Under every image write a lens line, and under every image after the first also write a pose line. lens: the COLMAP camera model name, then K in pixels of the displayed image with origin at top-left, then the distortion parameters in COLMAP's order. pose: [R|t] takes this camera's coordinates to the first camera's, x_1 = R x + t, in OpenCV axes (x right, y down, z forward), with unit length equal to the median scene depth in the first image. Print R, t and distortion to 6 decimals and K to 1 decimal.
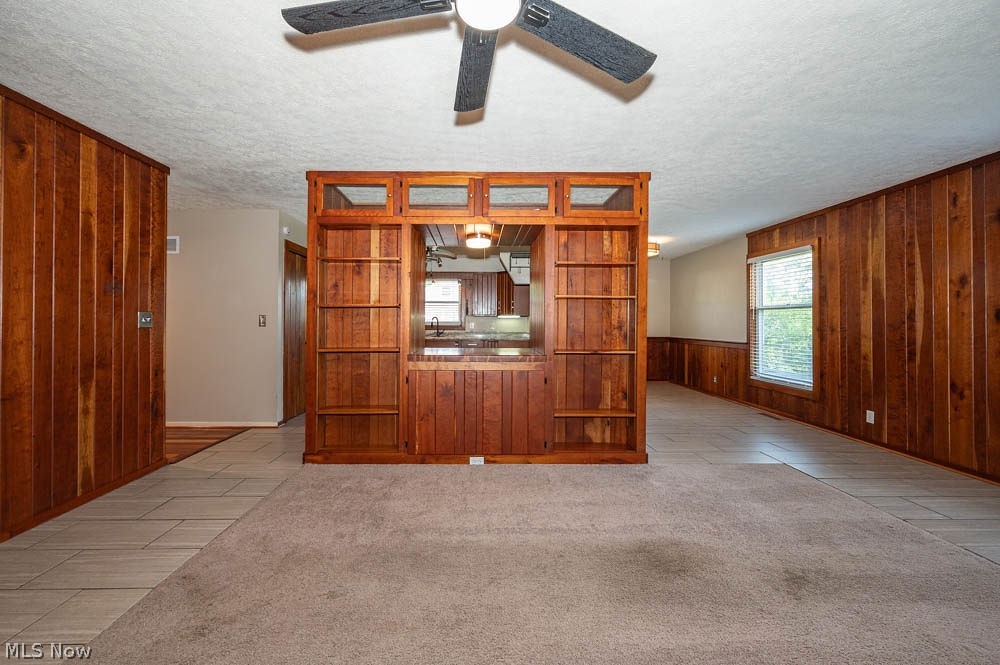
lens RADIAL K [[397.5, 0, 498.9], [0, 397.5, 321.4], [0, 0, 1]] dist [0.000074, 0.000008]
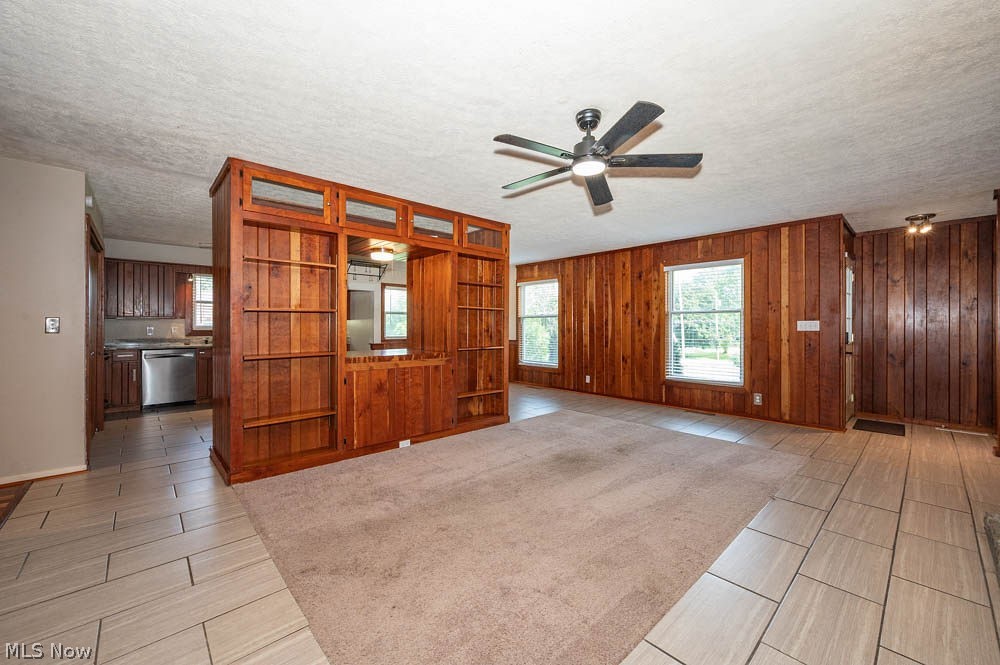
lens RADIAL K [[398.7, 0, 500.0], [0, 398.7, 332.5], [0, 0, 1]] dist [-0.000057, -0.000023]
pose [[0.740503, -0.012410, 0.671938, -0.638719], [-0.000175, 0.999826, 0.018659, -0.003407], [-0.672053, -0.013935, 0.740372, -0.068508]]
